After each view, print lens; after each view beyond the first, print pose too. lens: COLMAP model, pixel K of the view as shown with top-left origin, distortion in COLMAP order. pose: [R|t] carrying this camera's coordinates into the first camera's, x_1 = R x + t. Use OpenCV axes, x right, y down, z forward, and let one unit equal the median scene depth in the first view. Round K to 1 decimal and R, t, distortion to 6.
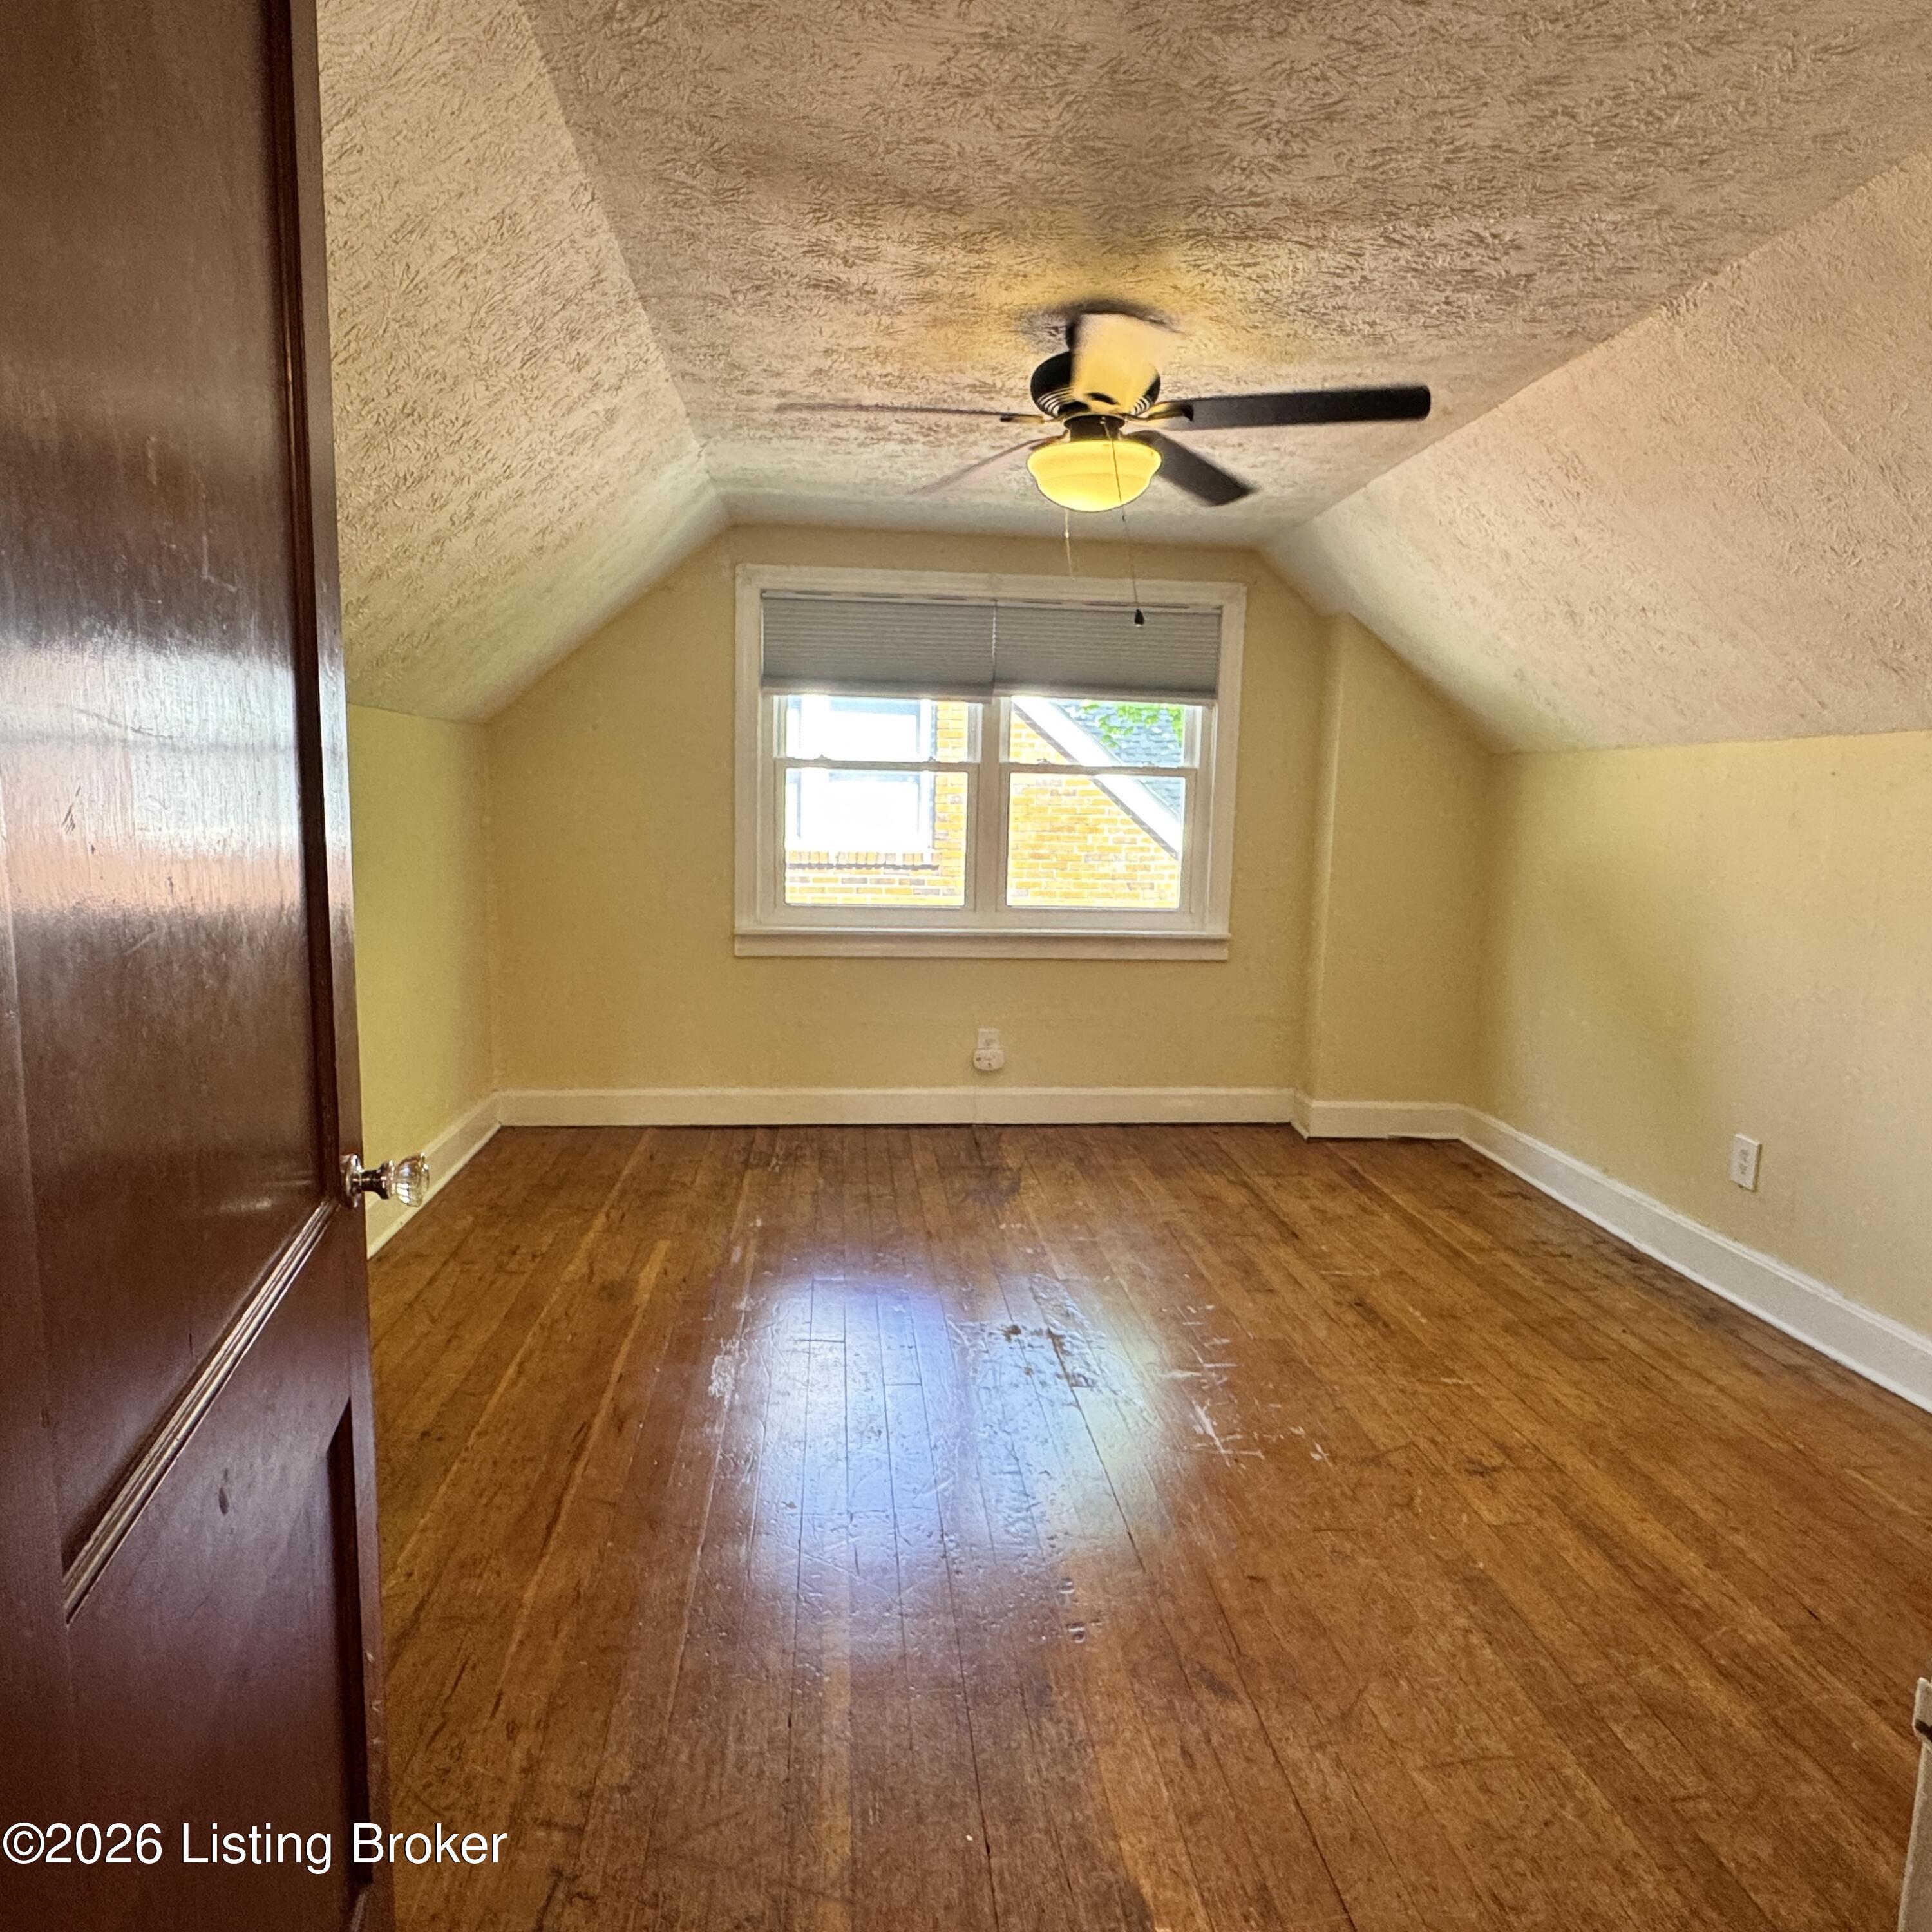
lens RADIAL K [[1258.3, 0, 966.9], [0, 1258.3, 958.6], [0, 0, 1]] dist [-0.005271, 0.001927]
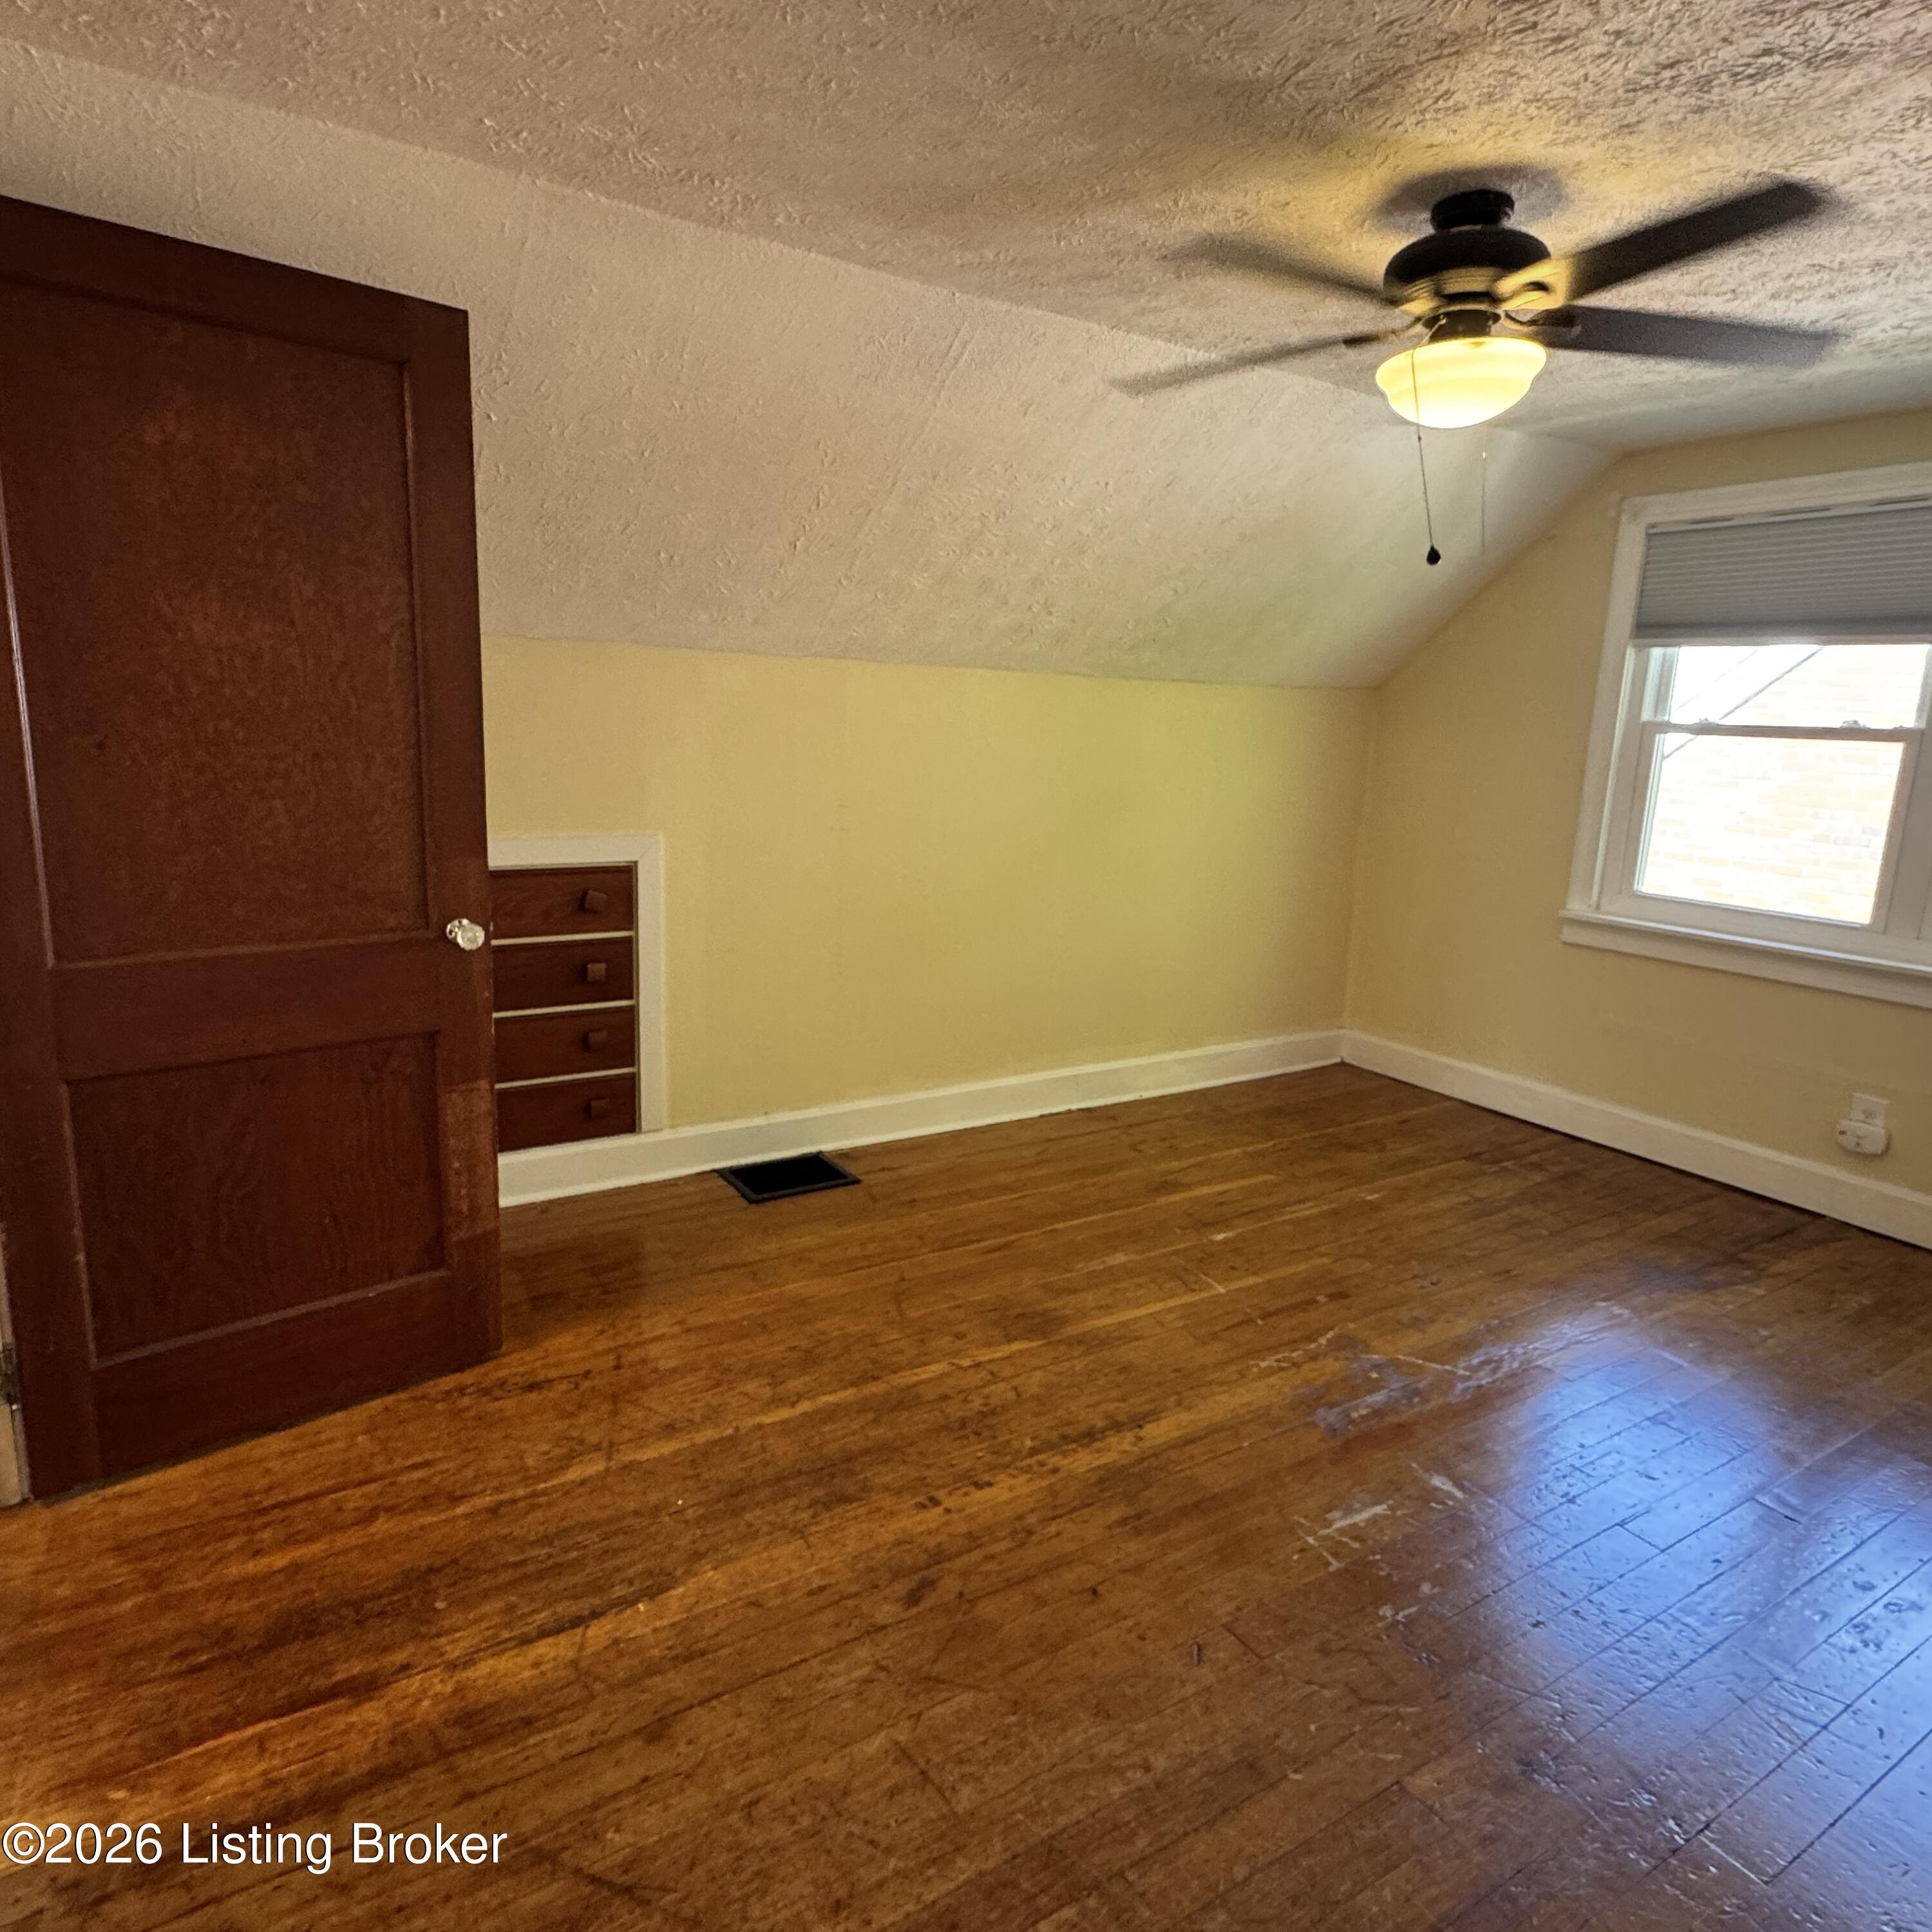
lens RADIAL K [[1245.6, 0, 935.2], [0, 1245.6, 959.8], [0, 0, 1]] dist [0.004180, -0.001864]
pose [[0.438638, 0.169994, -0.882439, 0.509485], [-0.139563, 0.982918, 0.119977, -0.041387], [0.887761, 0.070530, 0.454870, 0.235044]]
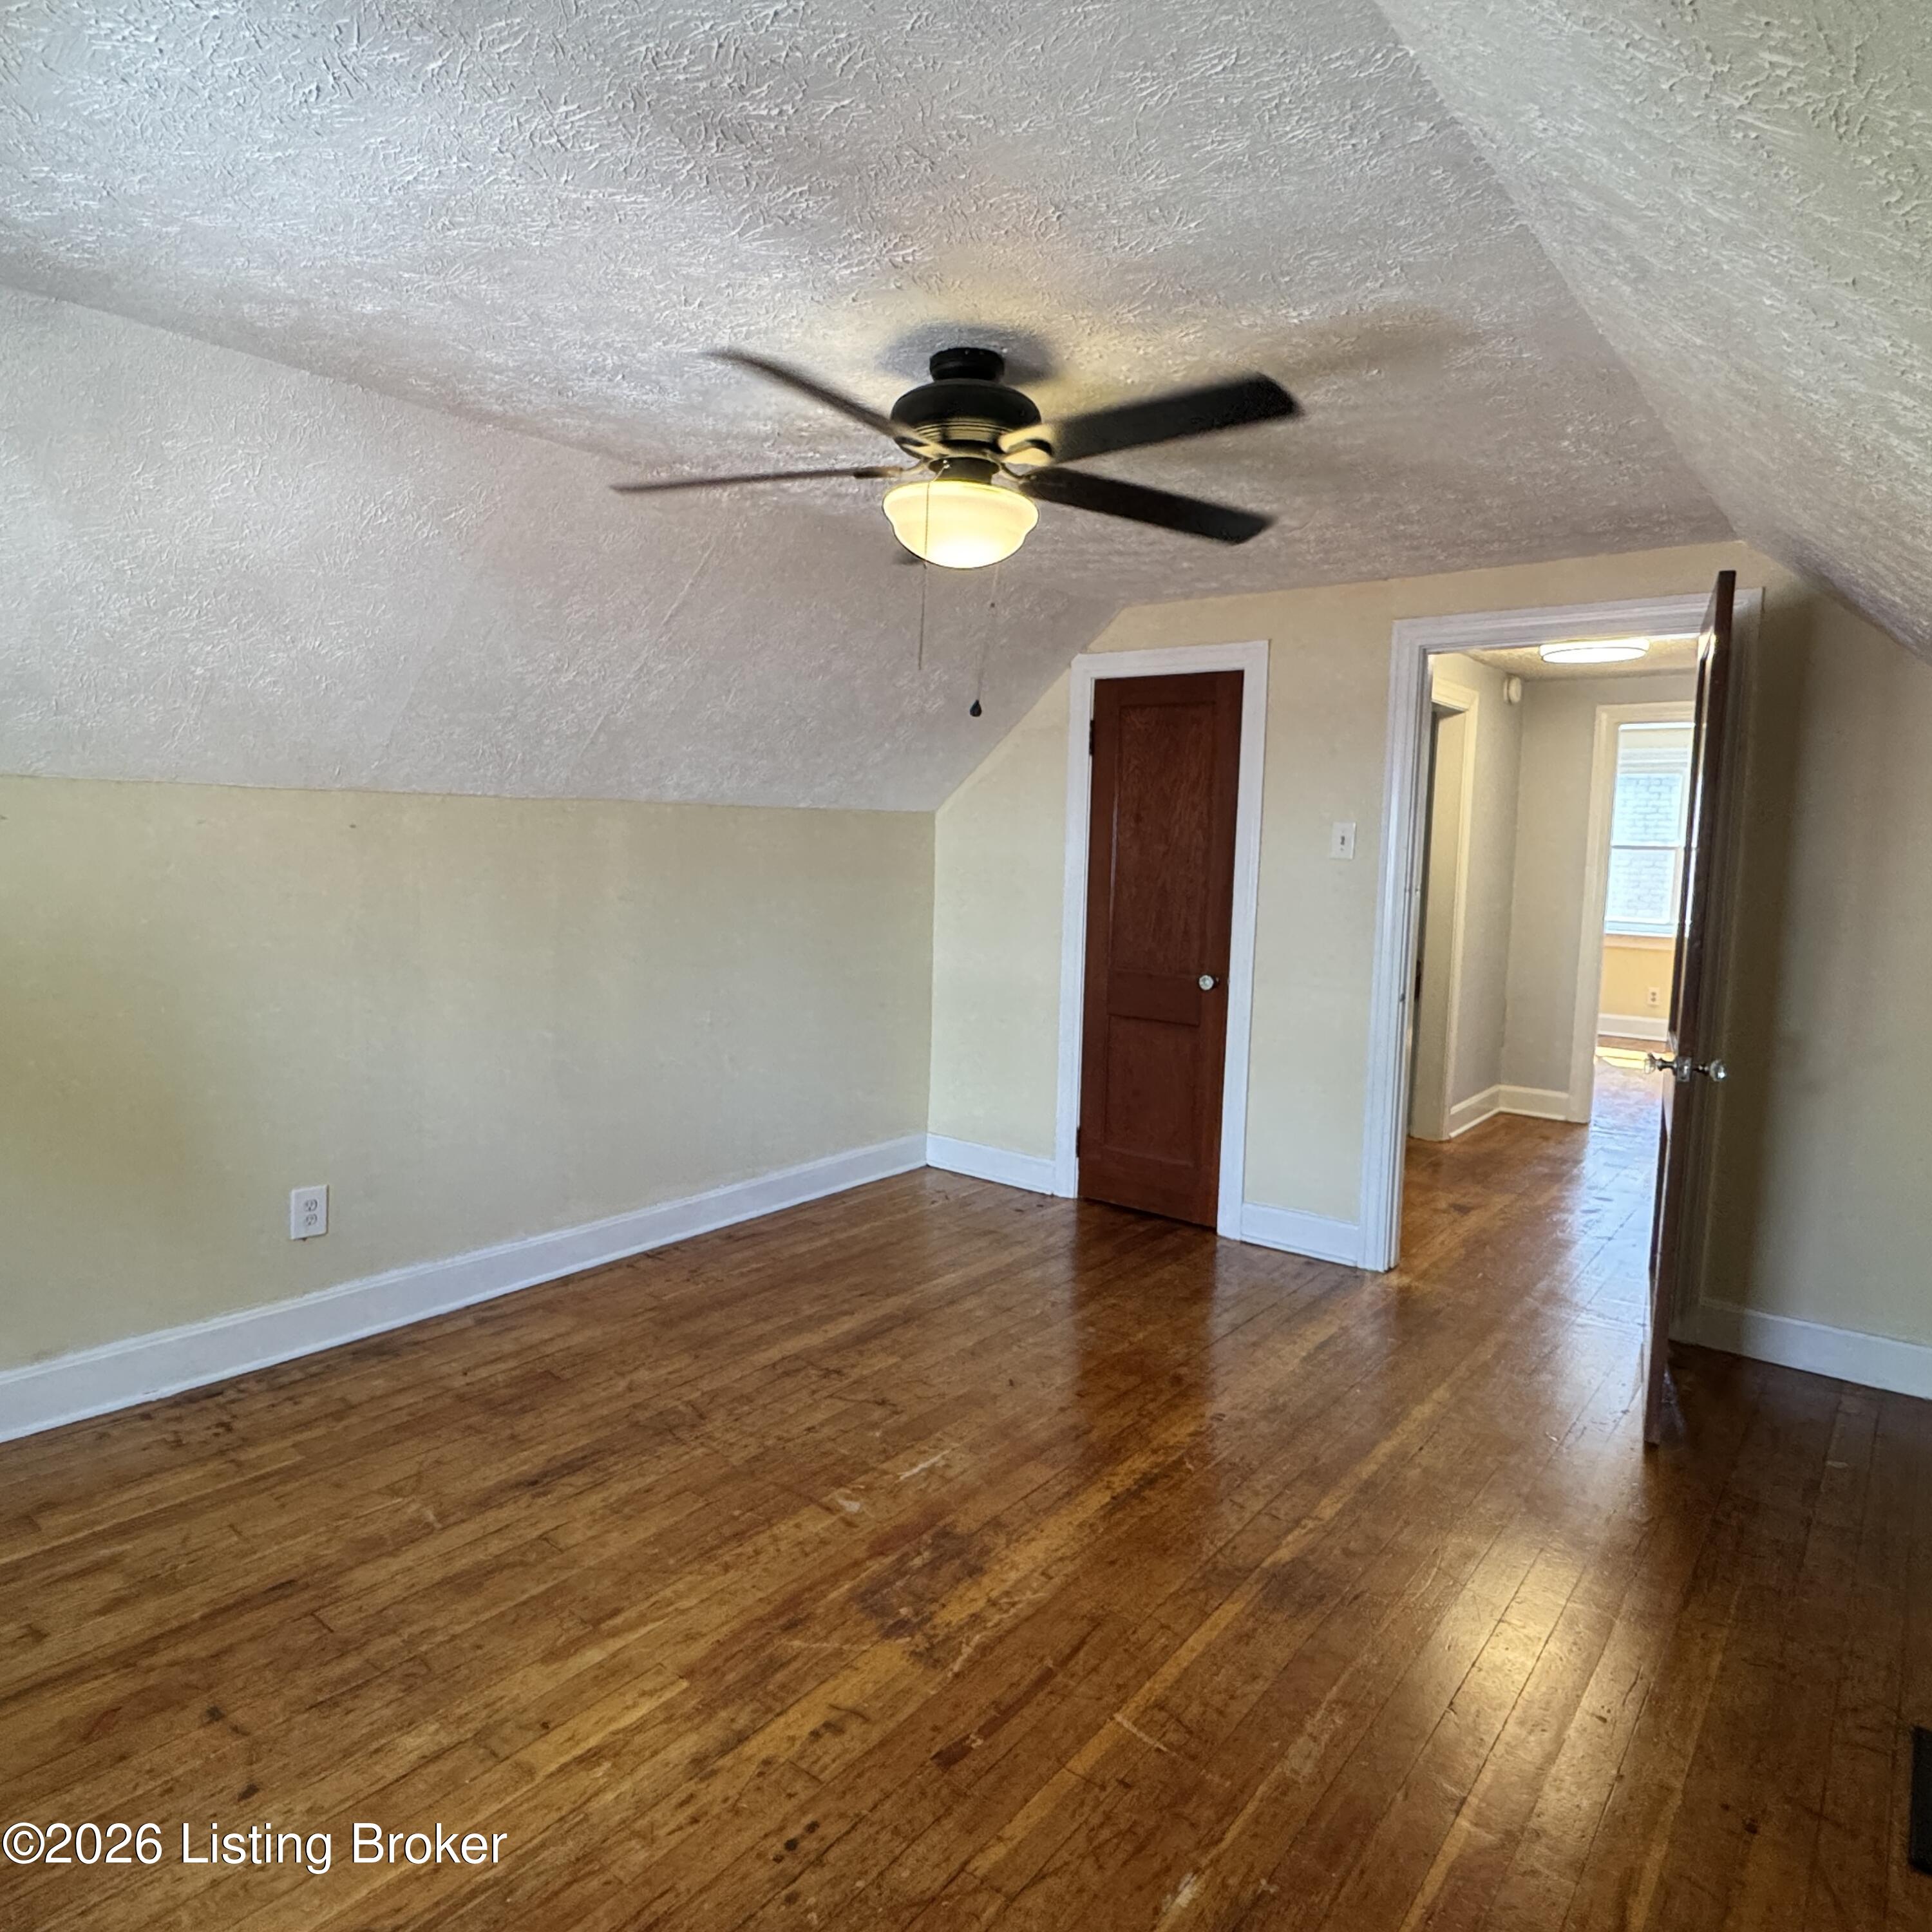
lens RADIAL K [[1245.6, 0, 935.2], [0, 1245.6, 959.8], [0, 0, 1]] dist [0.004180, -0.001864]
pose [[-0.704030, -0.108286, 0.701866, -0.355168], [0.051530, 0.977912, 0.202564, -0.184172], [-0.708298, 0.178779, -0.682900, 1.130234]]
